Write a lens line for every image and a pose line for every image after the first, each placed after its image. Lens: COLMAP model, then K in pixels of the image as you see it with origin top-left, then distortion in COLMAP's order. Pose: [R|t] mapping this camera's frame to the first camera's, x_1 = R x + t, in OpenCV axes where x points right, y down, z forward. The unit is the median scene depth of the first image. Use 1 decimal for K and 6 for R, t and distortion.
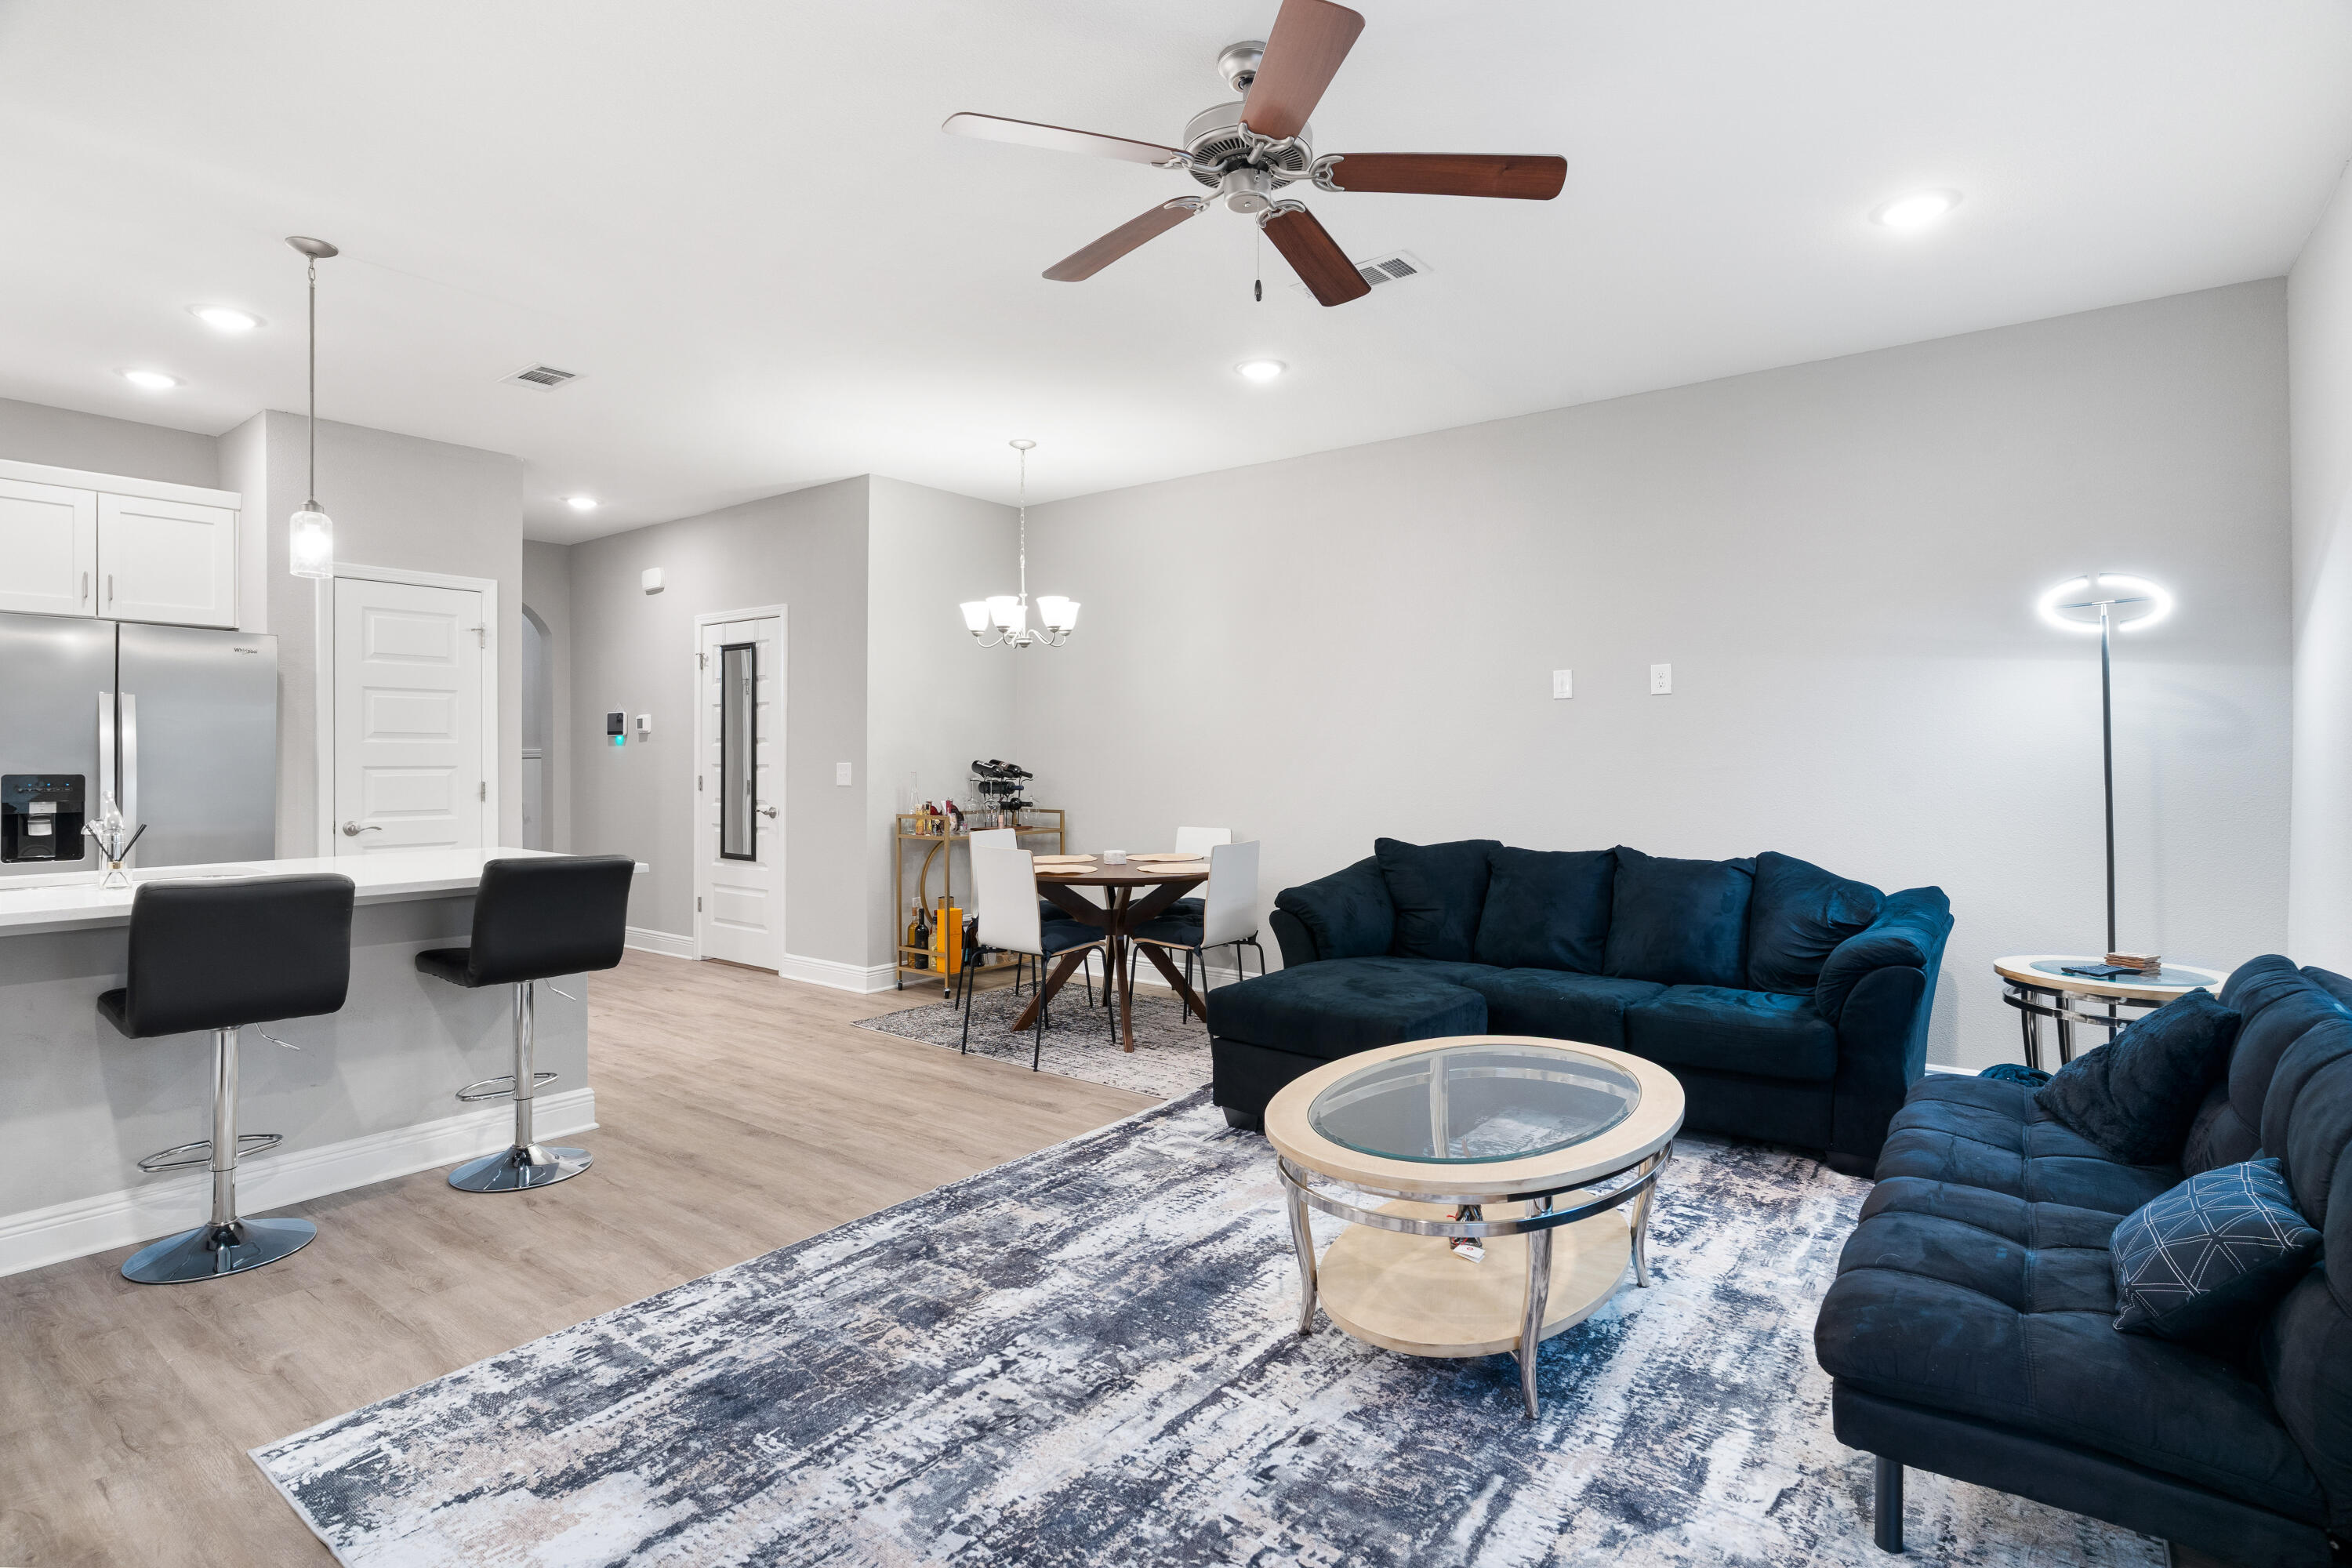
lens RADIAL K [[1140.7, 0, 1169.7], [0, 1140.7, 763.8], [0, 0, 1]] dist [-0.004050, 0.000361]
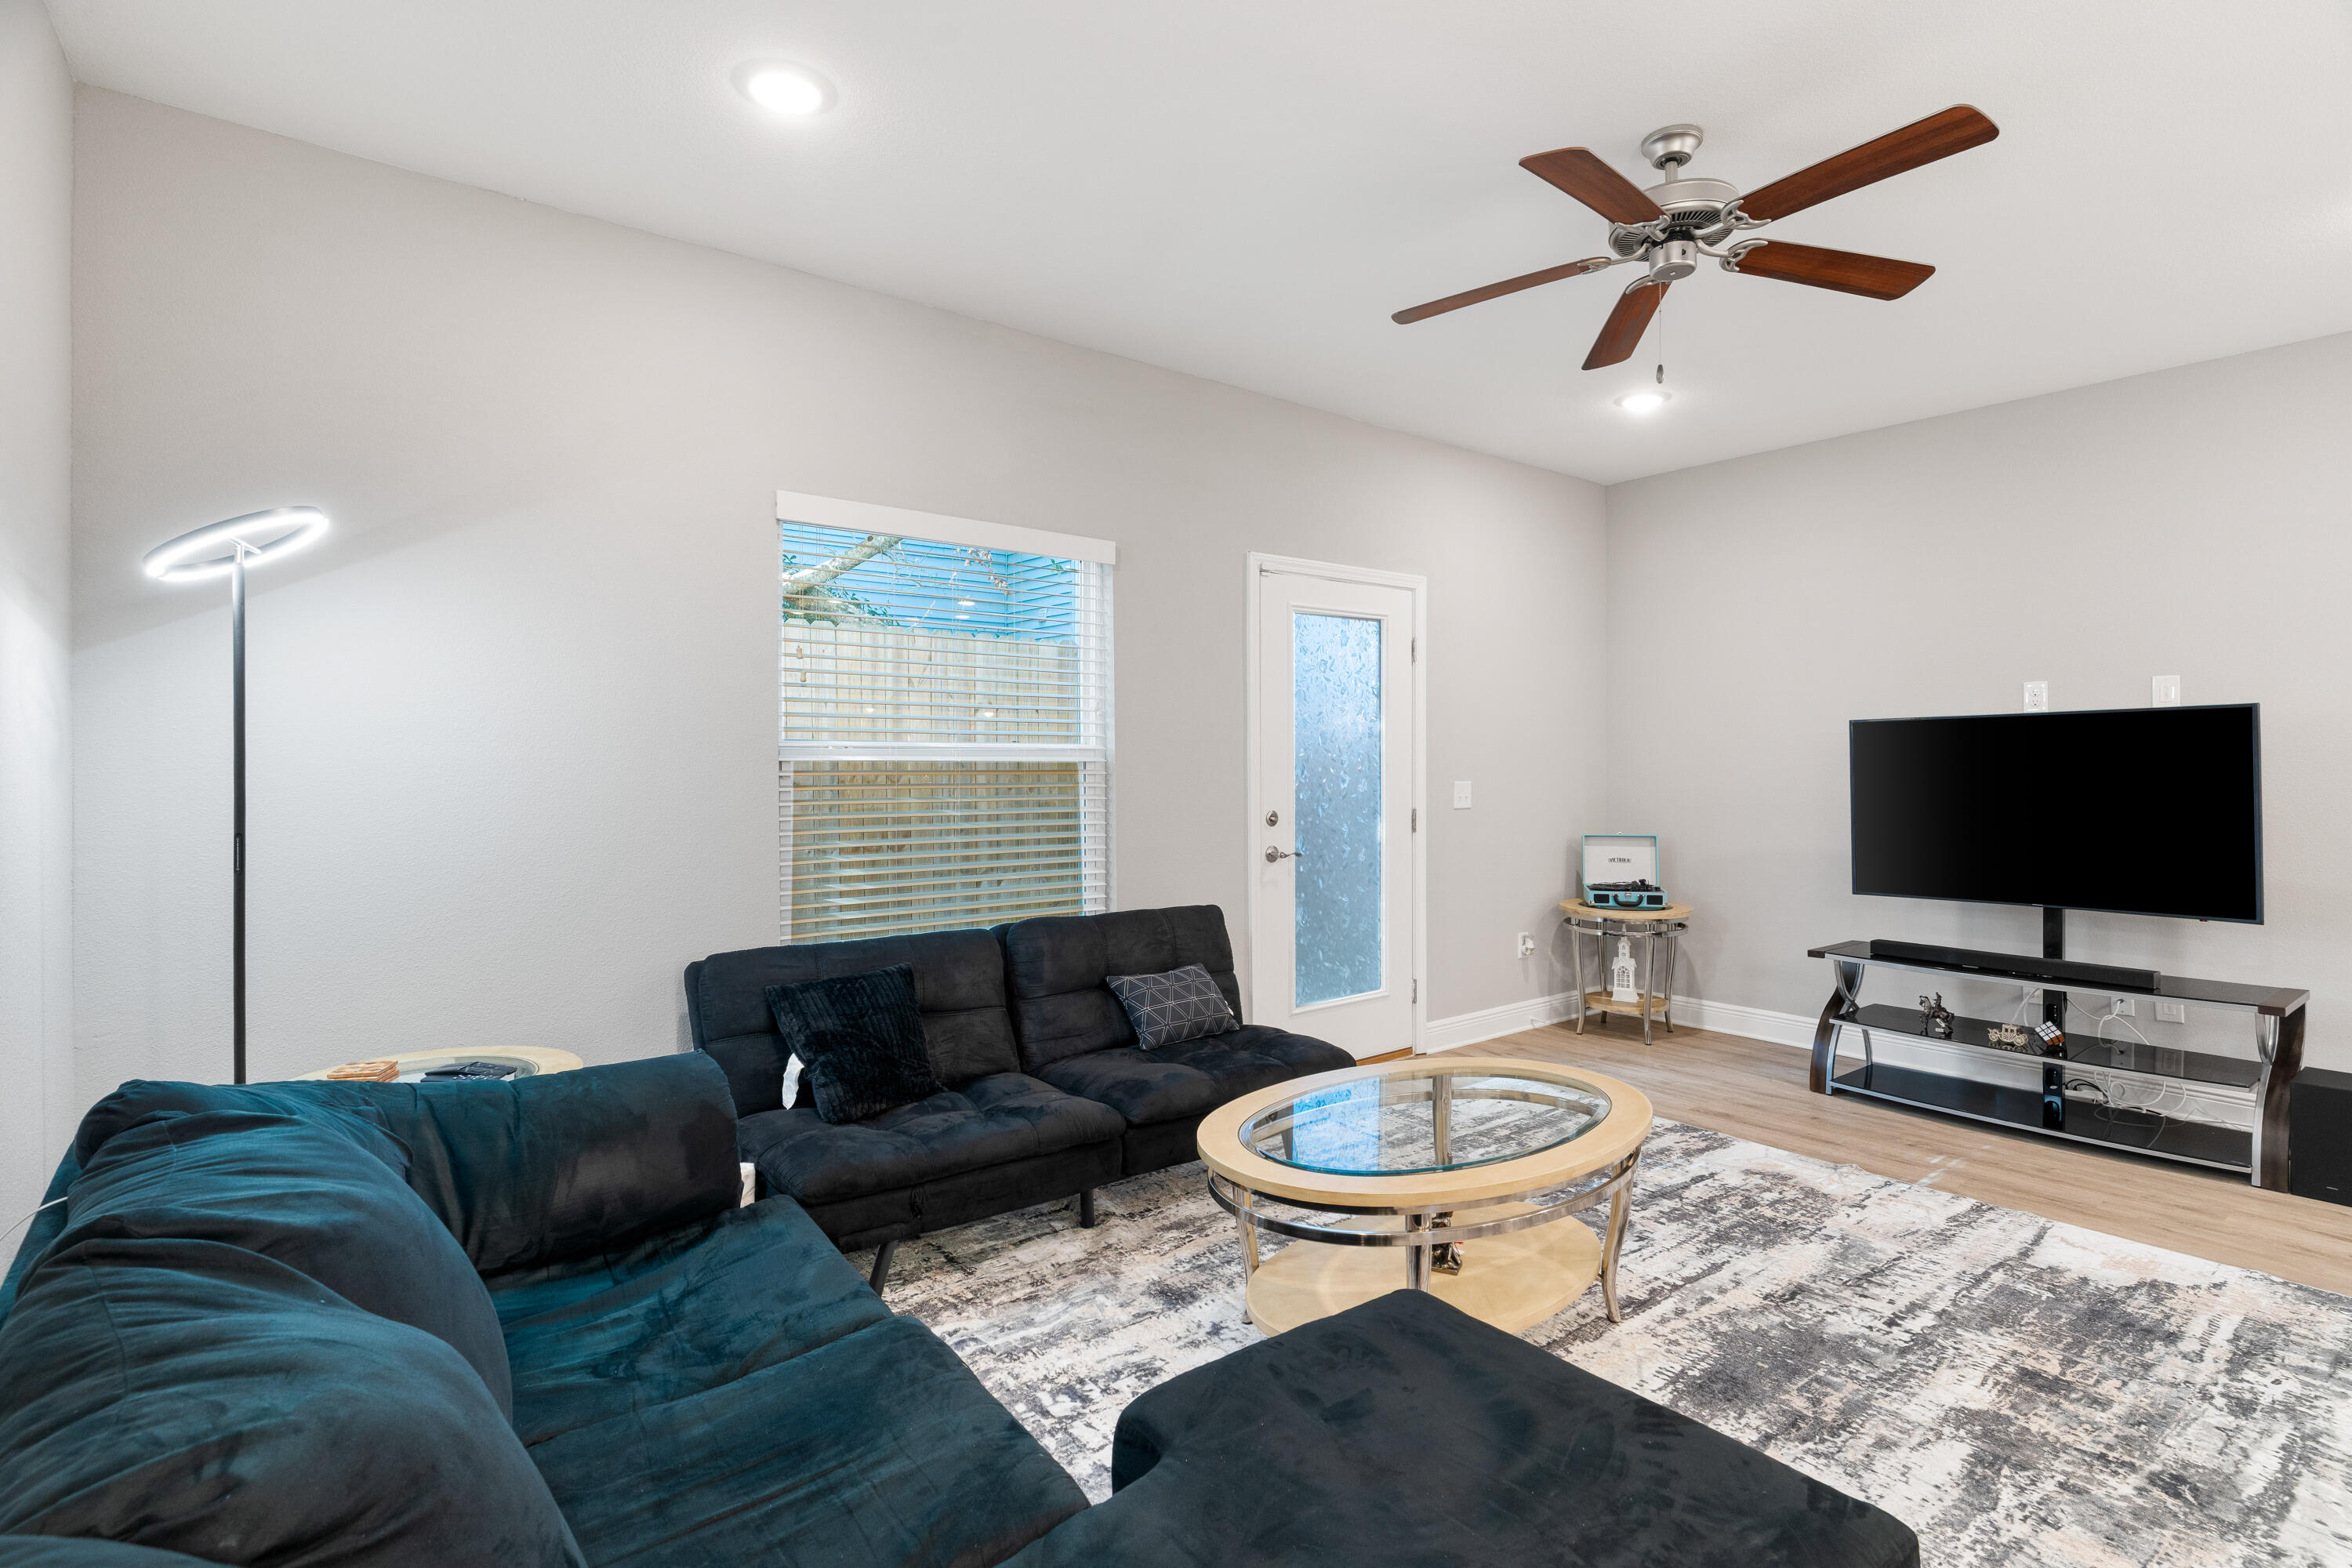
lens RADIAL K [[1140.7, 0, 1165.6], [0, 1140.7, 779.1], [0, 0, 1]] dist [-0.004050, 0.000361]
pose [[-0.965077, -0.004799, 0.261921, 0.233488], [0.001158, 0.999744, 0.022586, -0.036715], [-0.261962, 0.022100, -0.964825, 2.018250]]
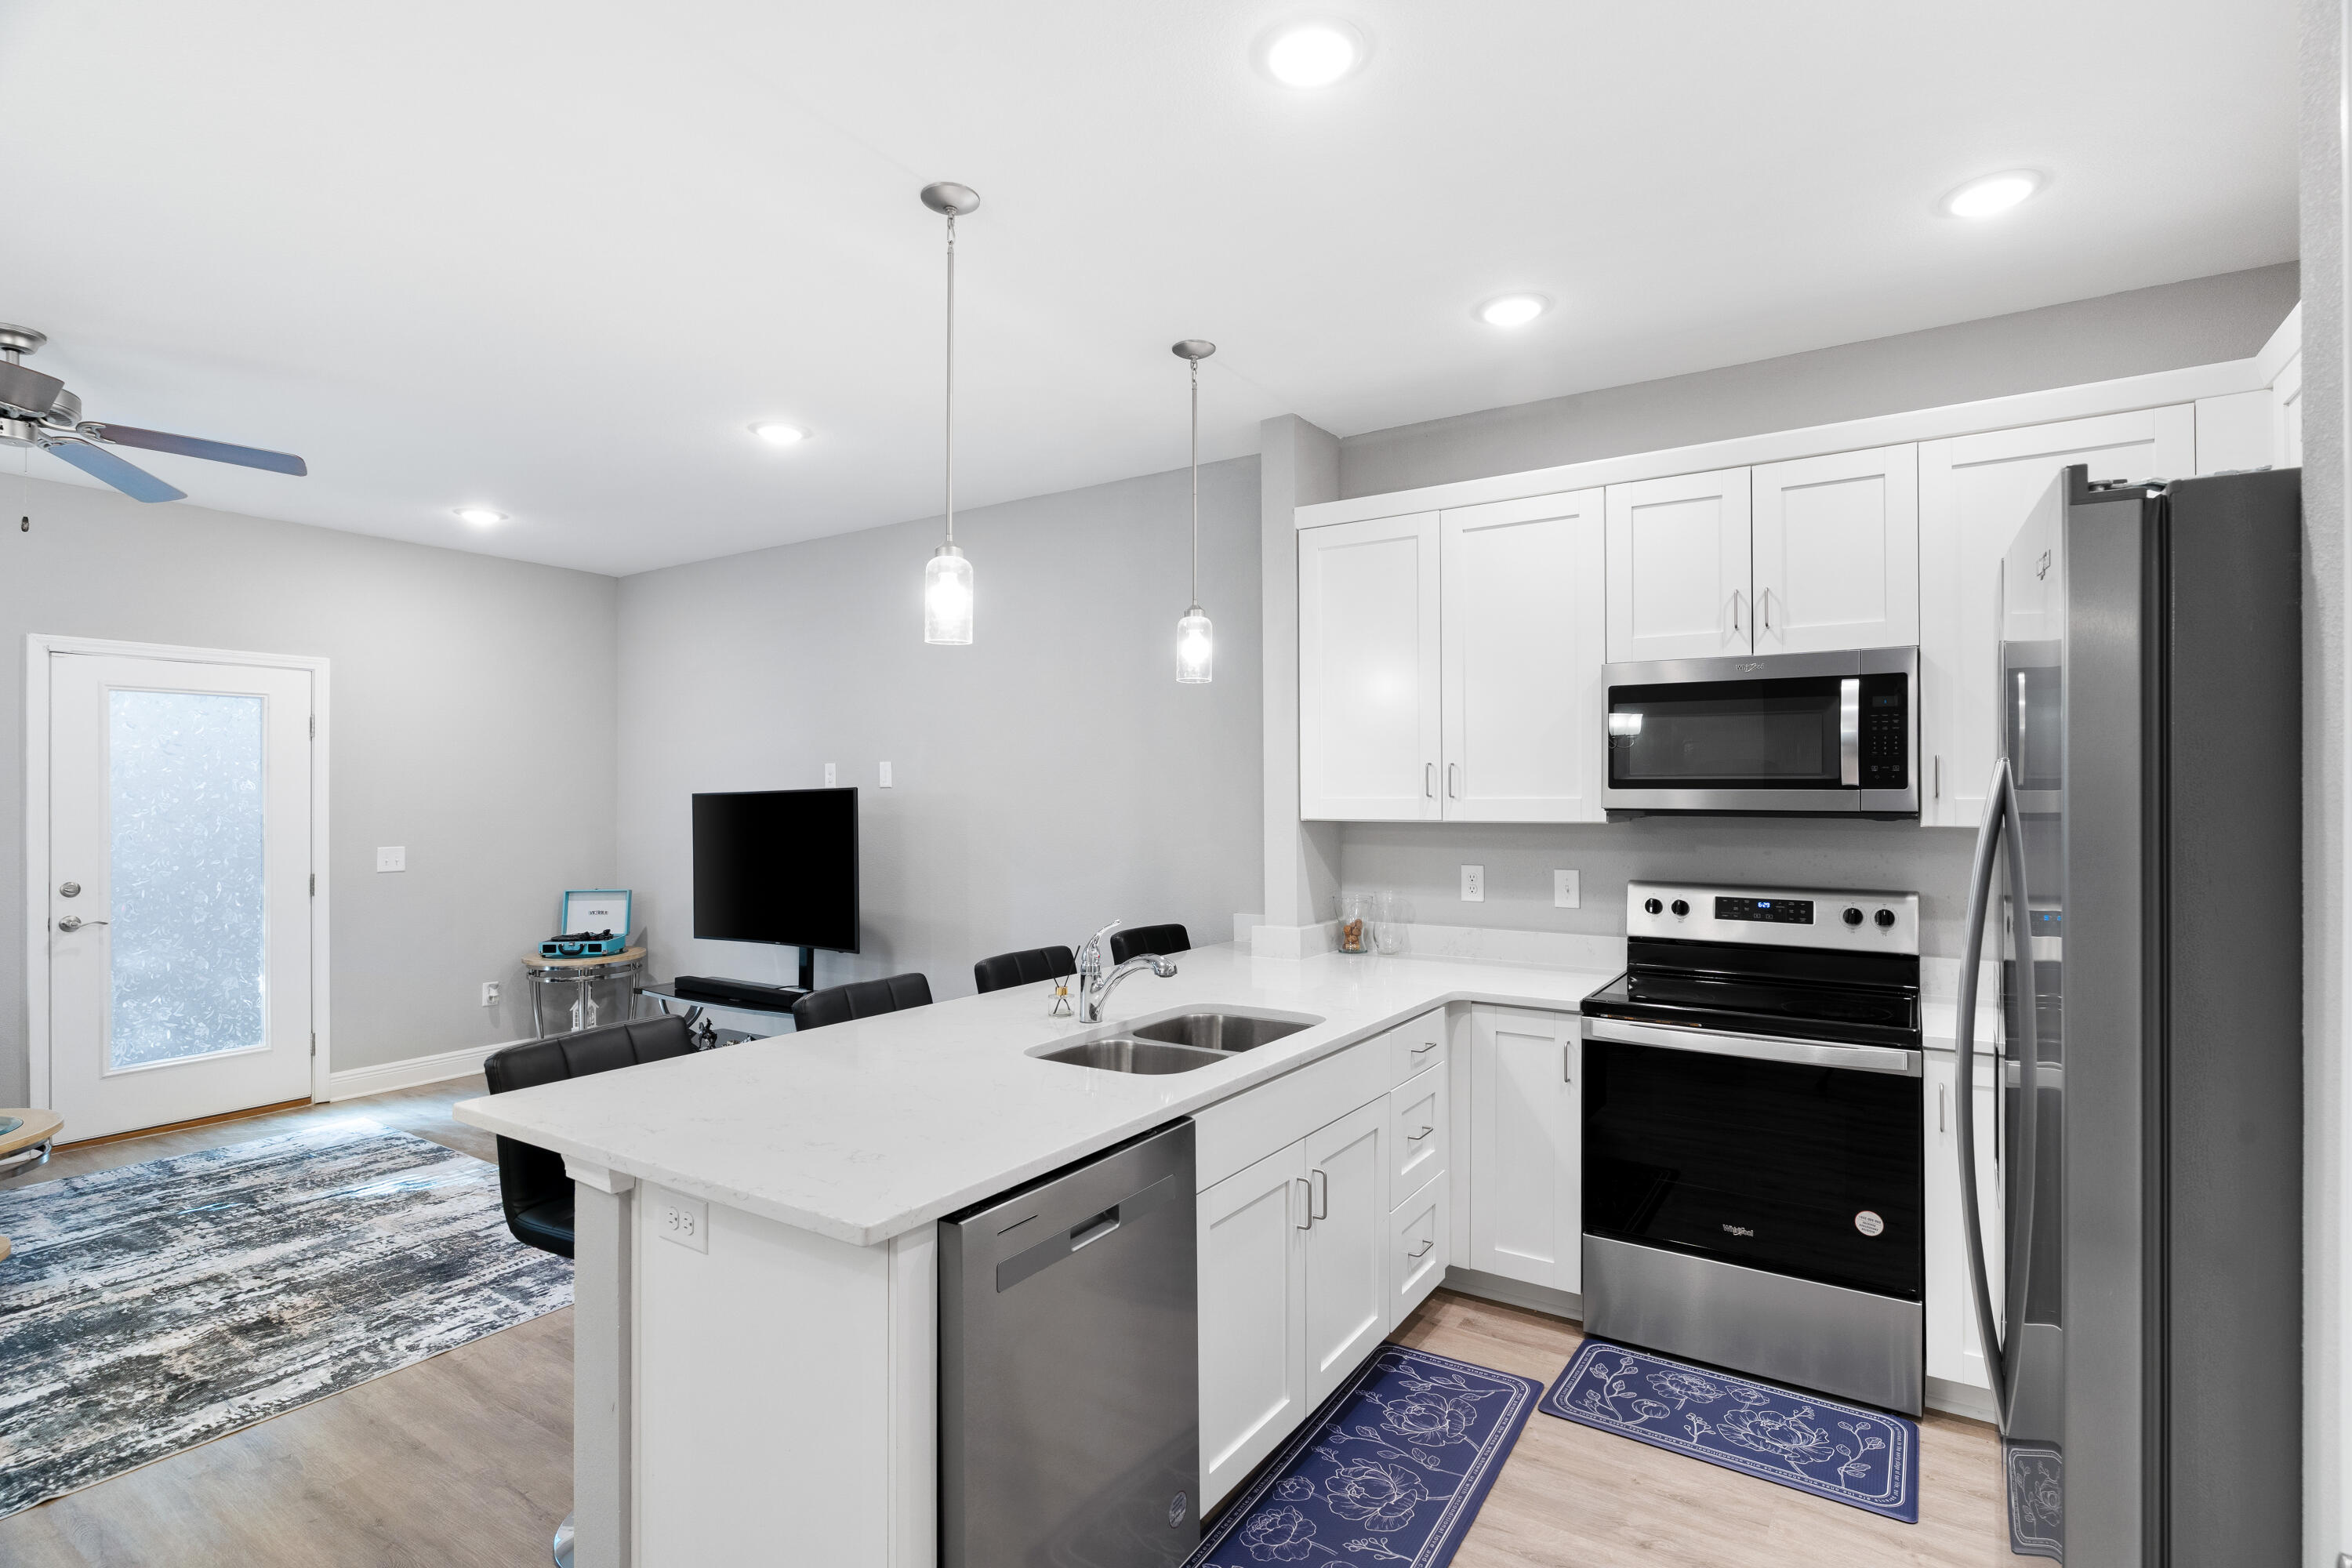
lens RADIAL K [[1140.7, 0, 1175.2], [0, 1140.7, 788.5], [0, 0, 1]] dist [-0.004050, 0.000361]
pose [[-0.997712, 0.002694, -0.067555, -1.081509], [0.002962, 0.999988, -0.003870, -0.084032], [0.067544, -0.004062, -0.997708, 2.211748]]
